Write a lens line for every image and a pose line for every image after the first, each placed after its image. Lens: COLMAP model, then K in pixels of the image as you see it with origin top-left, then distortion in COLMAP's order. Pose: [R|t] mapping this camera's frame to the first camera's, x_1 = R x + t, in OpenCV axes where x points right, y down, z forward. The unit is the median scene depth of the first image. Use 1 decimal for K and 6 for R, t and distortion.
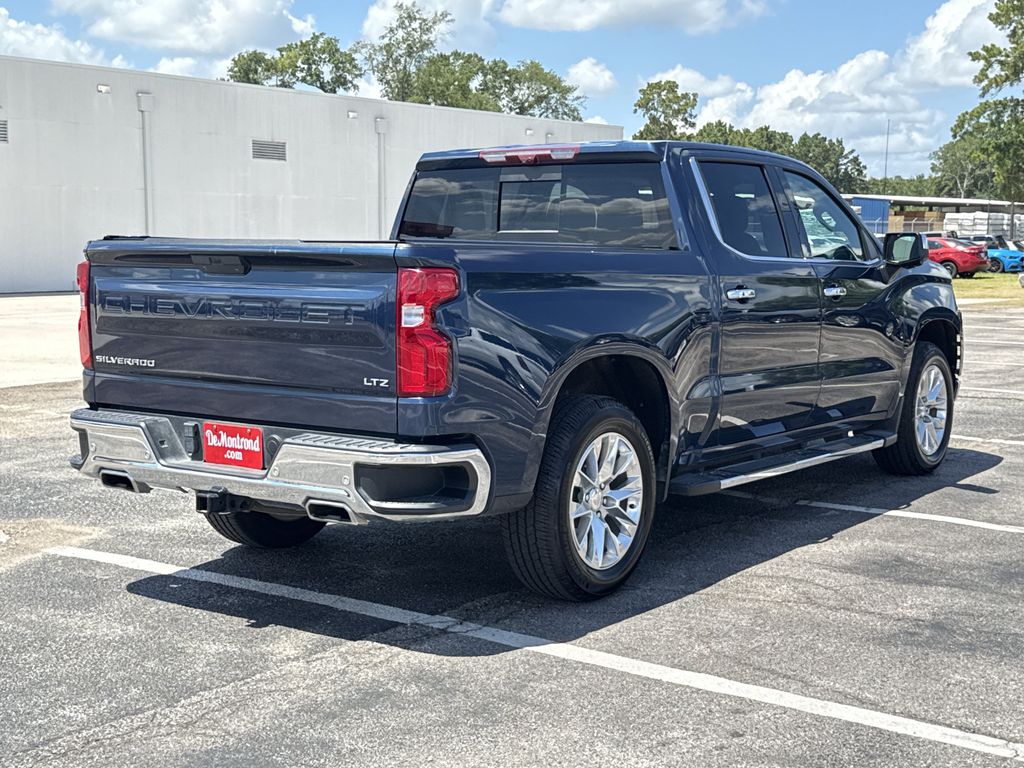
lens RADIAL K [[1339.3, 0, 509.7], [0, 1339.3, 383.3], [0, 0, 1]] dist [0.106367, 0.000000]
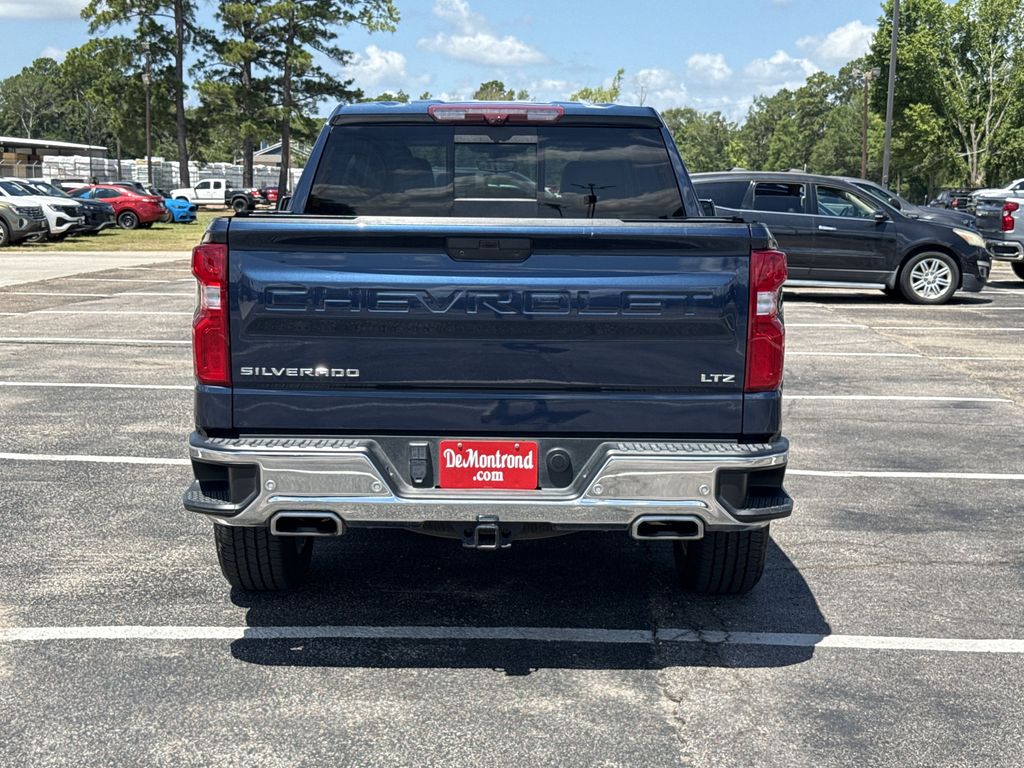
lens RADIAL K [[1444.3, 0, 487.6], [0, 1444.3, 392.4], [0, 0, 1]] dist [0.115894, 0.000000]
pose [[0.831901, -0.070973, 0.550367, -0.691275], [0.051504, 0.997382, 0.050768, -0.044038], [-0.552529, -0.013888, 0.833378, 0.250261]]
